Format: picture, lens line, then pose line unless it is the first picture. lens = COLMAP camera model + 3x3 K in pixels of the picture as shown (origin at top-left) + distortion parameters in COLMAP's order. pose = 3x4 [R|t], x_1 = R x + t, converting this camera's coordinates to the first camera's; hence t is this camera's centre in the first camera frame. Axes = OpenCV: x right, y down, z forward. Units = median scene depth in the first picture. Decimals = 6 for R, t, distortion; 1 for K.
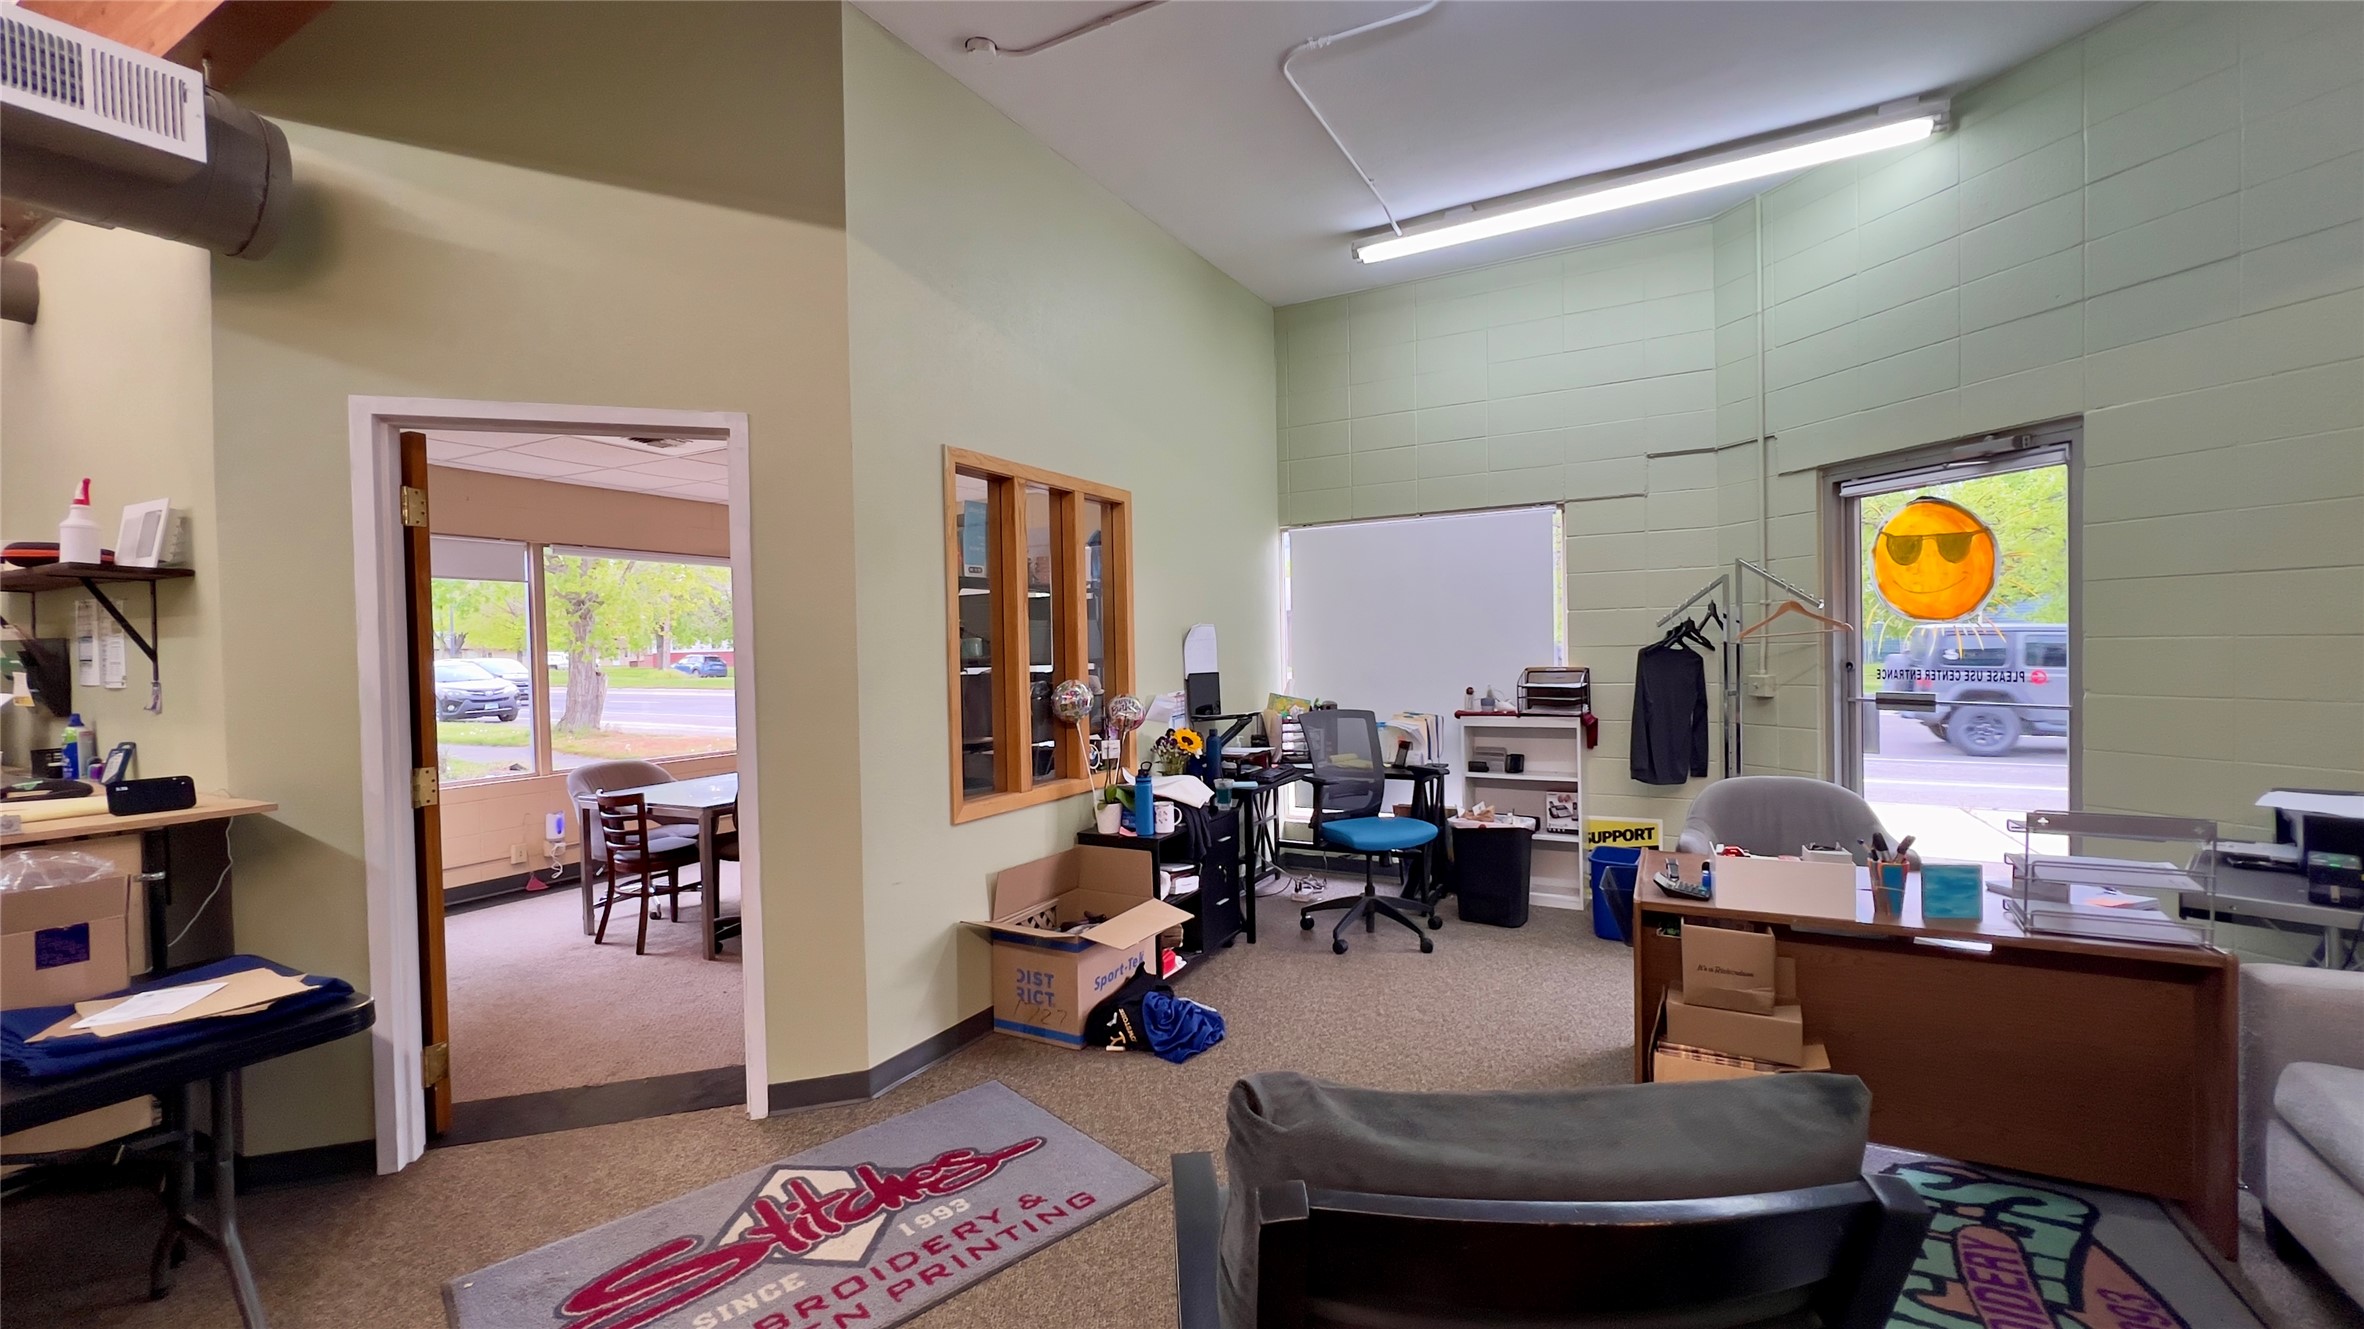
lens RADIAL K [[949.8, 0, 1180.3], [0, 949.8, 666.6], [0, 0, 1]] dist [-0.001341, 0.000341]
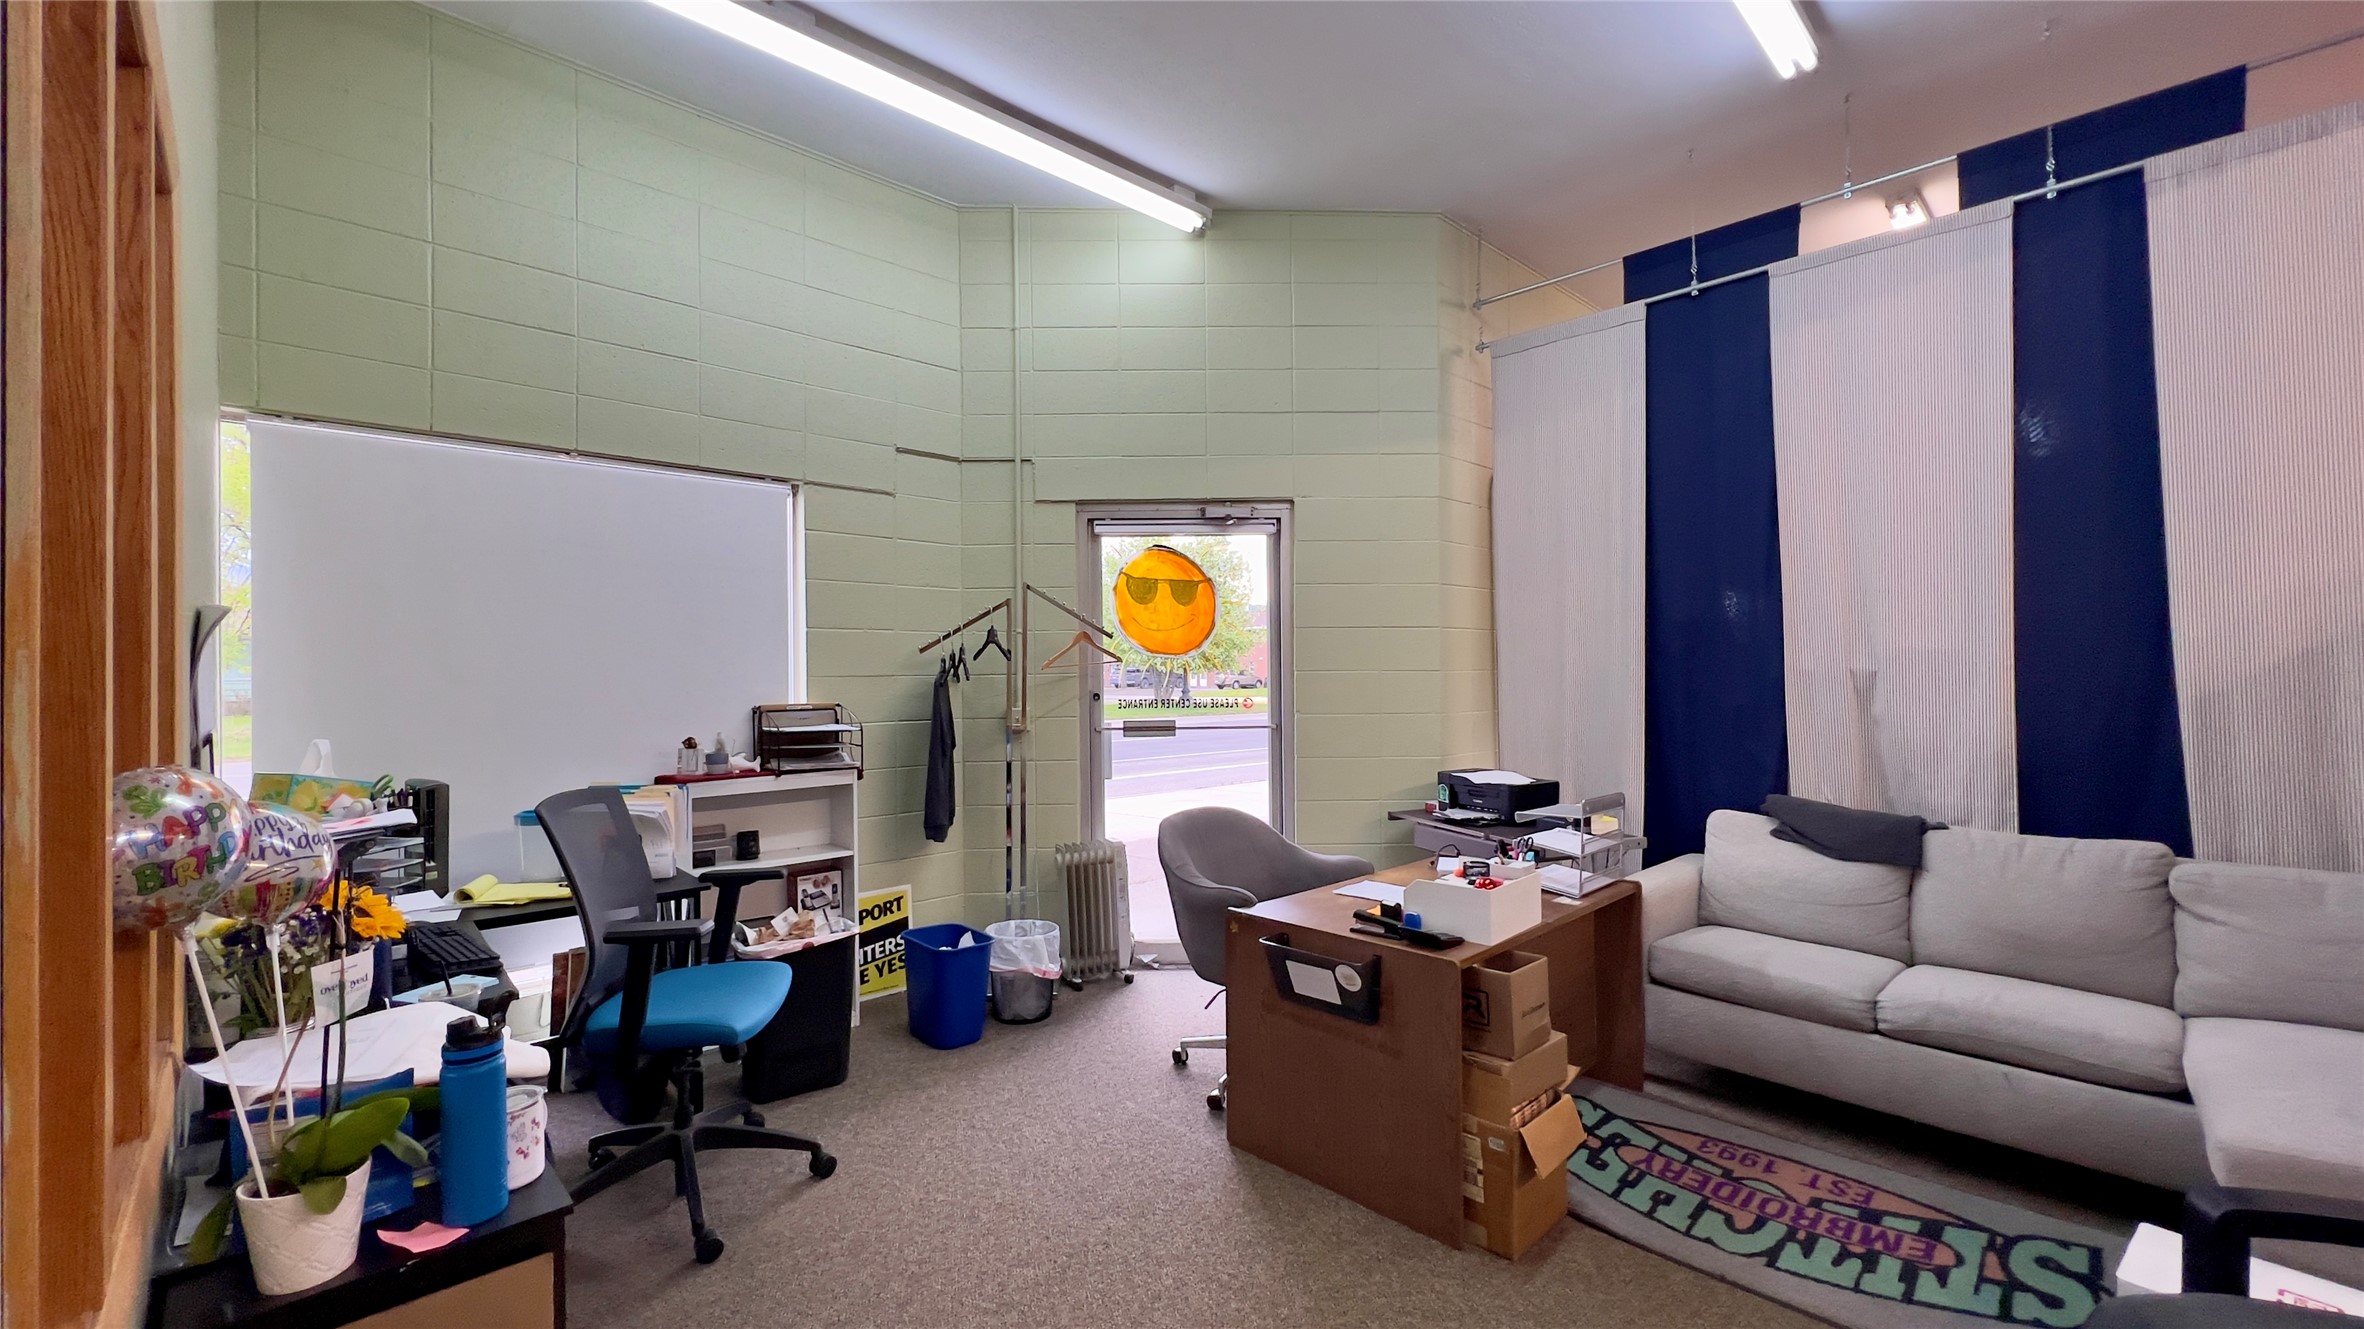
lens RADIAL K [[949.8, 0, 1180.3], [0, 949.8, 666.6], [0, 0, 1]] dist [-0.001341, 0.000341]
pose [[0.303027, 0.023077, 0.952702, -0.258696], [0.019838, 0.999337, -0.030516, -0.000222], [-0.952775, 0.028147, 0.302369, 0.599799]]
